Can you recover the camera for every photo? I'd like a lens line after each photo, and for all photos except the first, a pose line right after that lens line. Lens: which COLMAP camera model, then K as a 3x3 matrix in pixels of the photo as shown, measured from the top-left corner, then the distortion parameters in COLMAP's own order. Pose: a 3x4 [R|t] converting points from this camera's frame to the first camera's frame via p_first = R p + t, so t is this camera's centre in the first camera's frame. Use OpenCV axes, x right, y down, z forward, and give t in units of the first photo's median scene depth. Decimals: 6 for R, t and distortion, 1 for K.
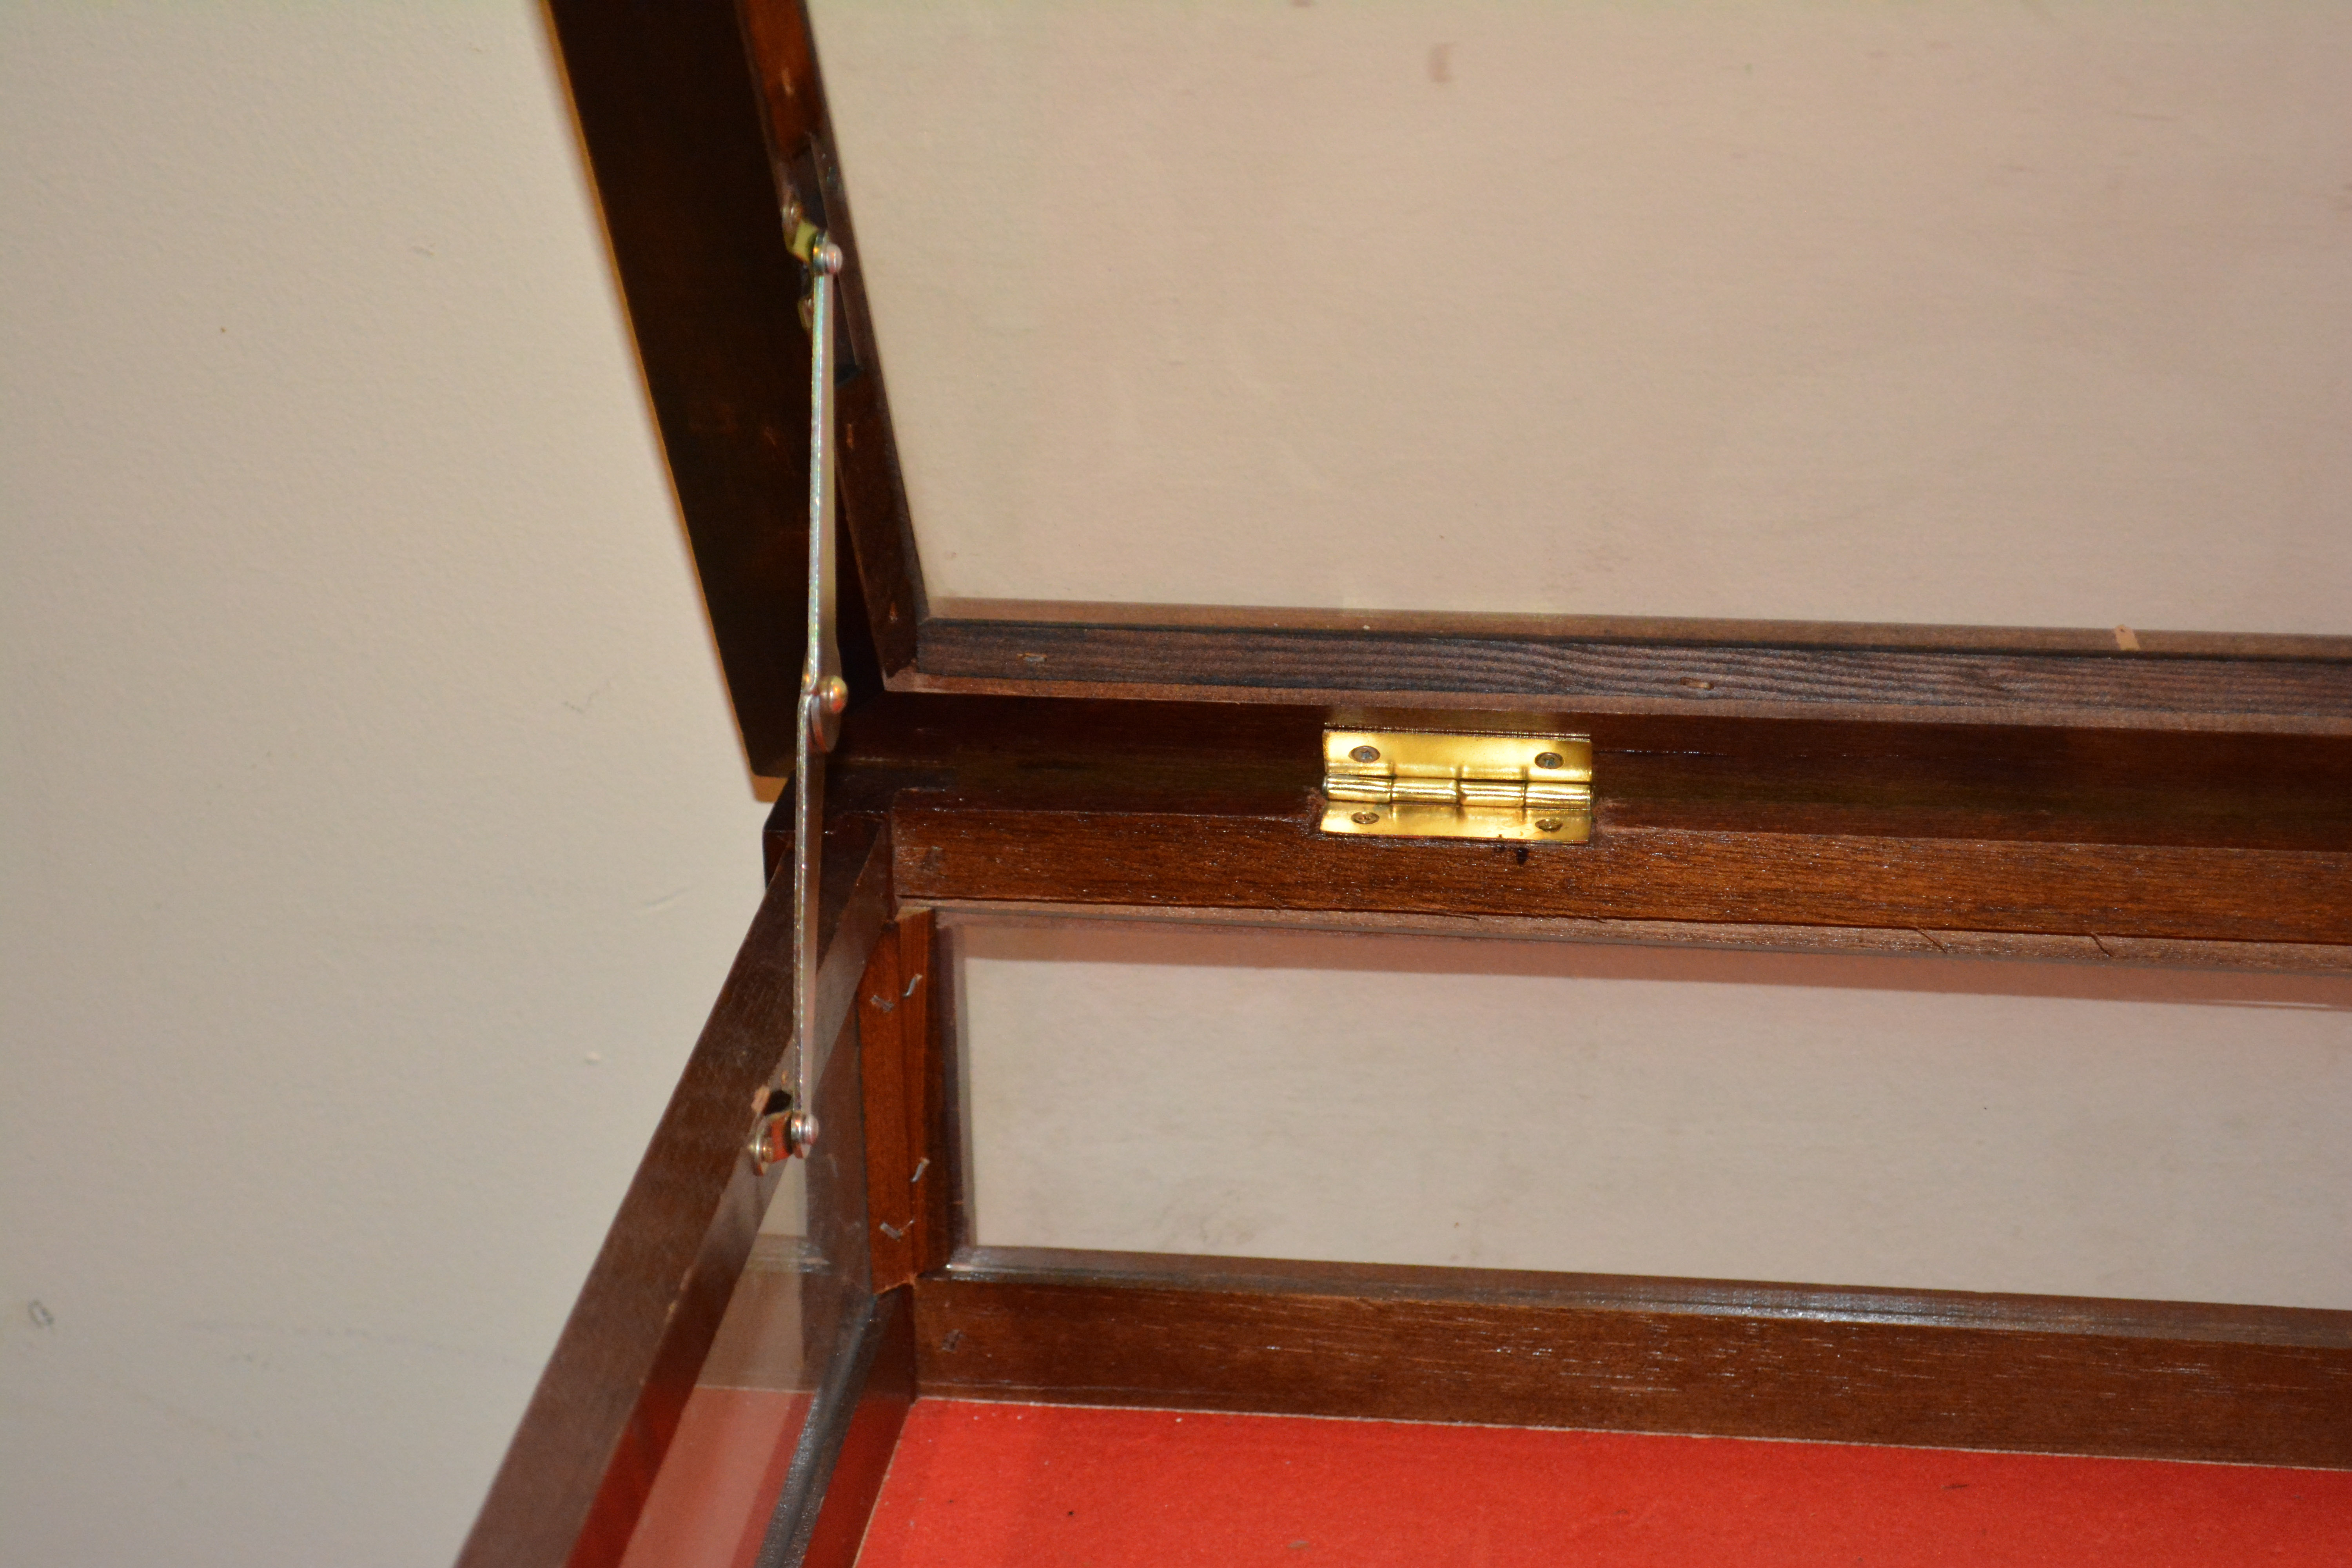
lens RADIAL K [[5287.6, 0, 1176.0], [0, 5287.6, 784.0], [0, 0, 1]] dist [0.081048, -0.184543]
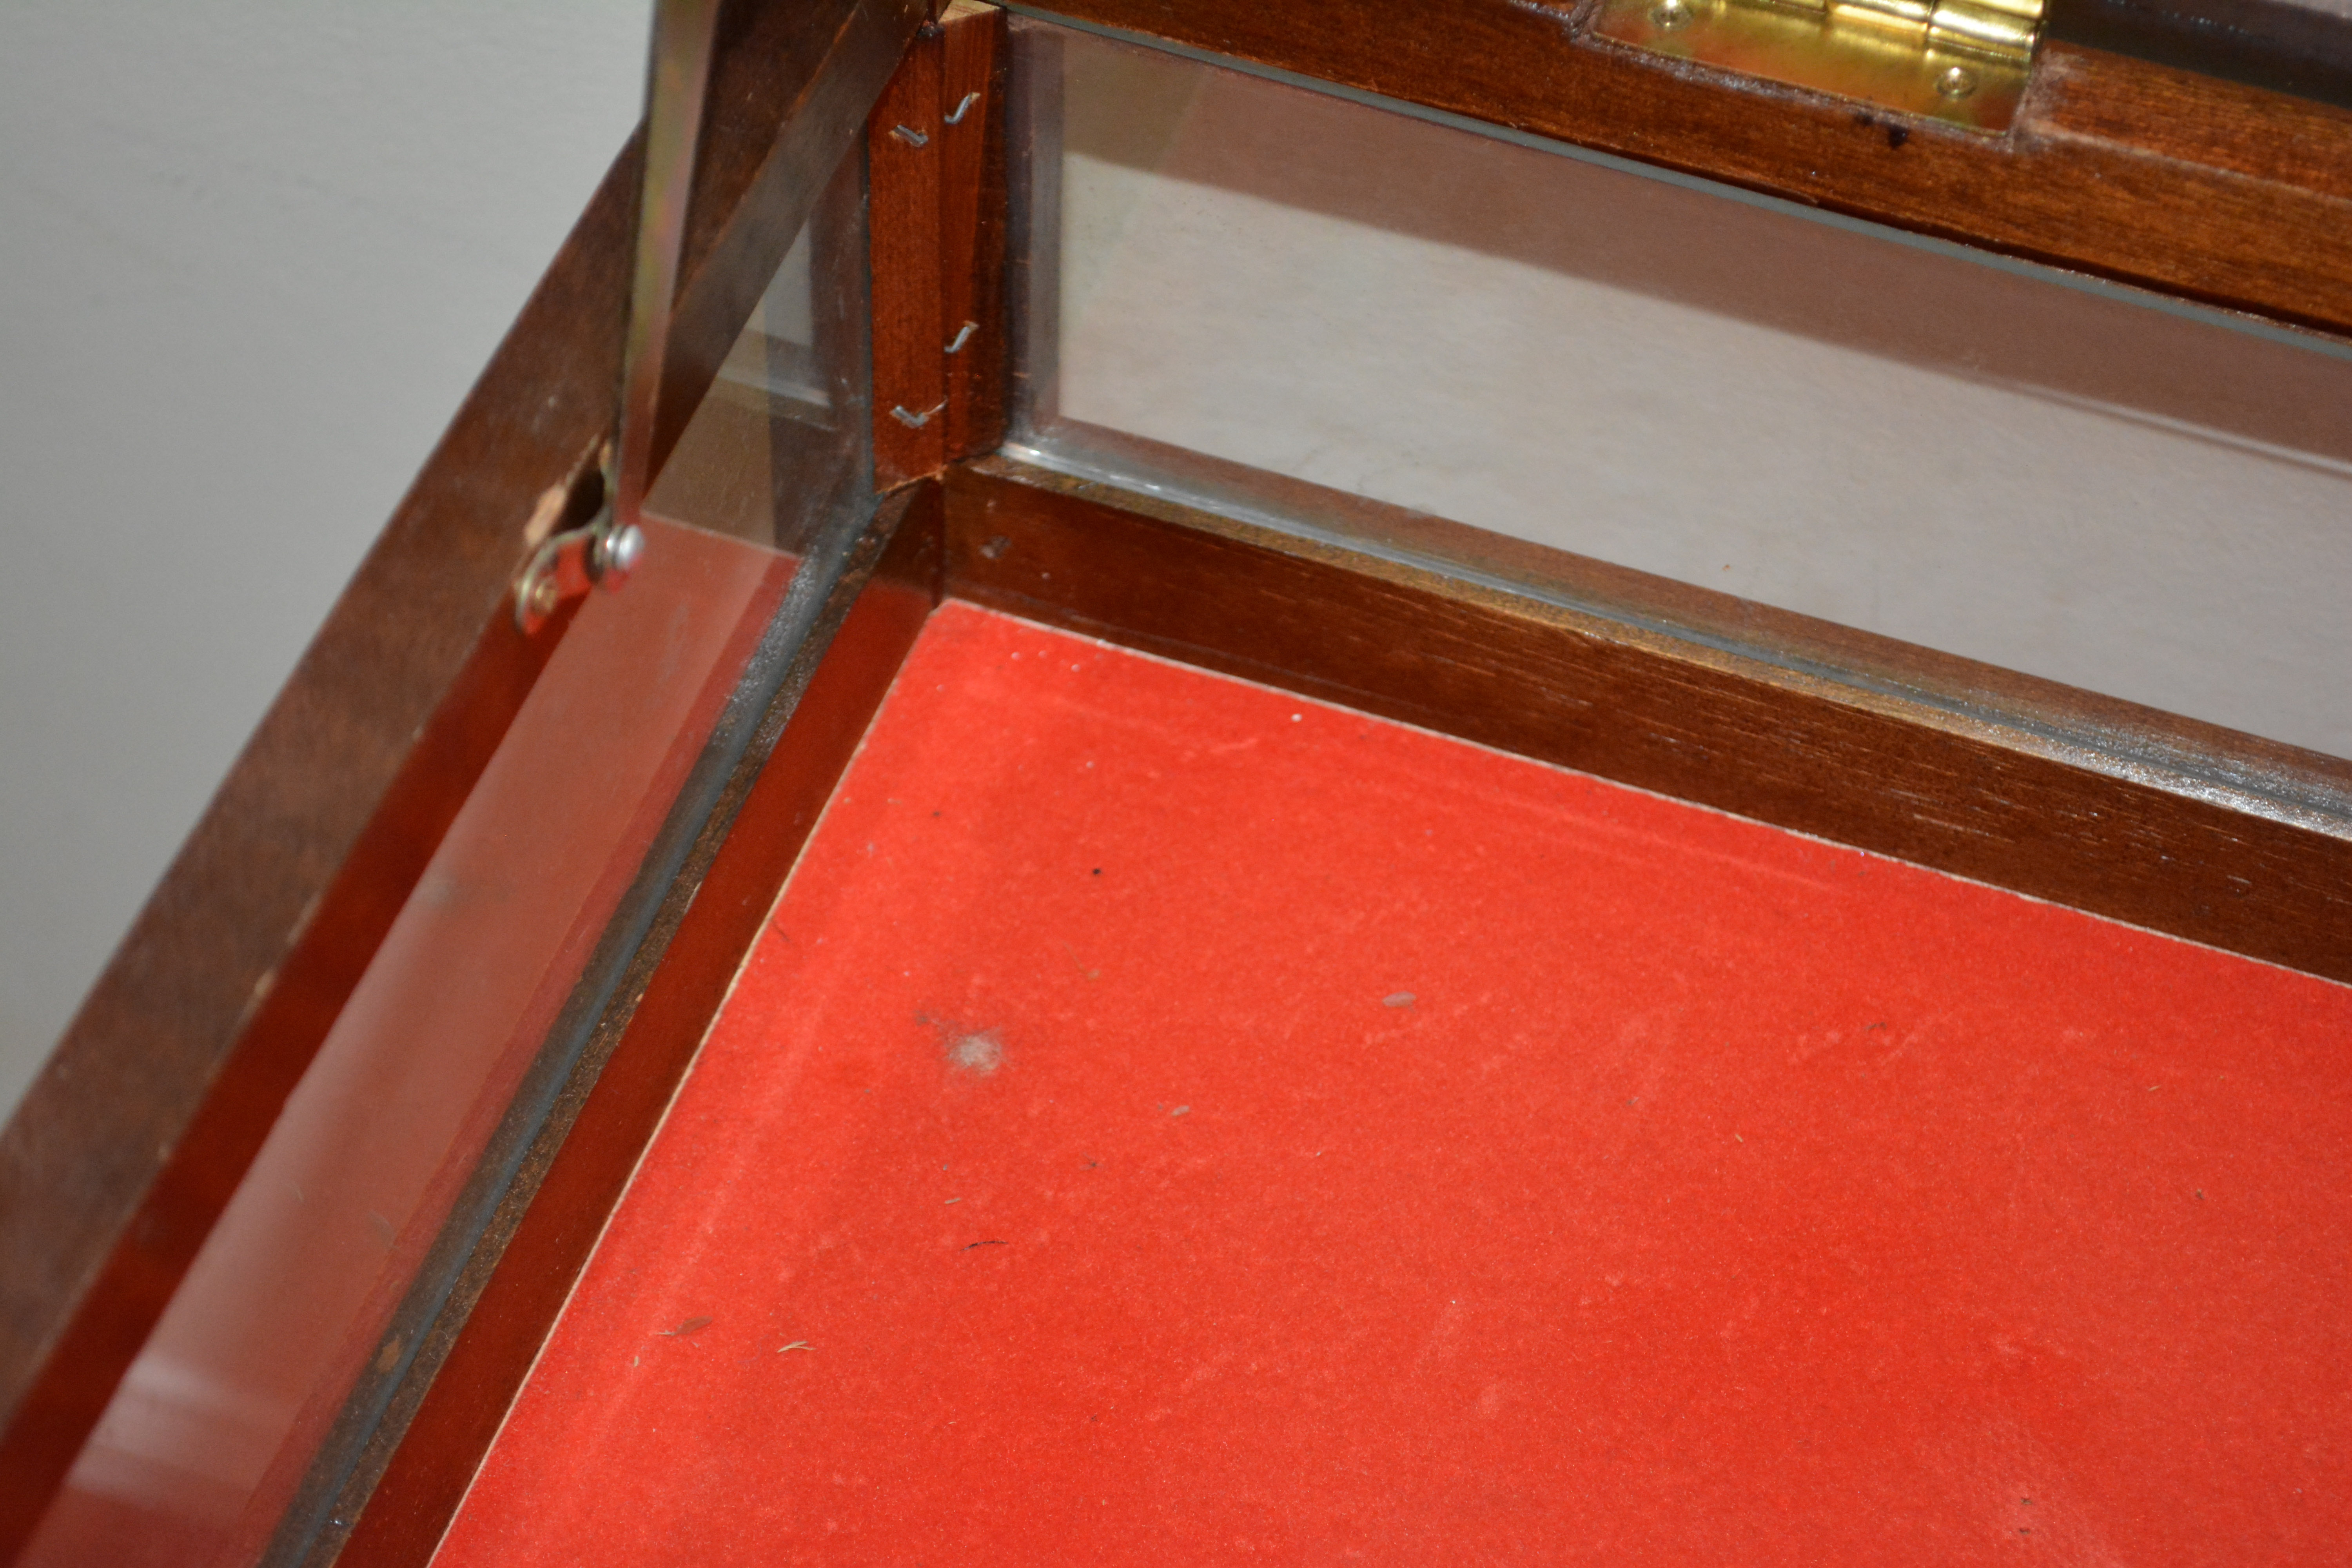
lens RADIAL K [[5287.6, 0, 1176.0], [0, 5287.6, 784.0], [0, 0, 1]] dist [0.081048, -0.184543]
pose [[0.979462, 0.181781, -0.087237, 0.048007], [-0.133561, 0.909056, 0.394687, -0.146280], [0.151050, -0.374930, 0.914665, 0.365007]]
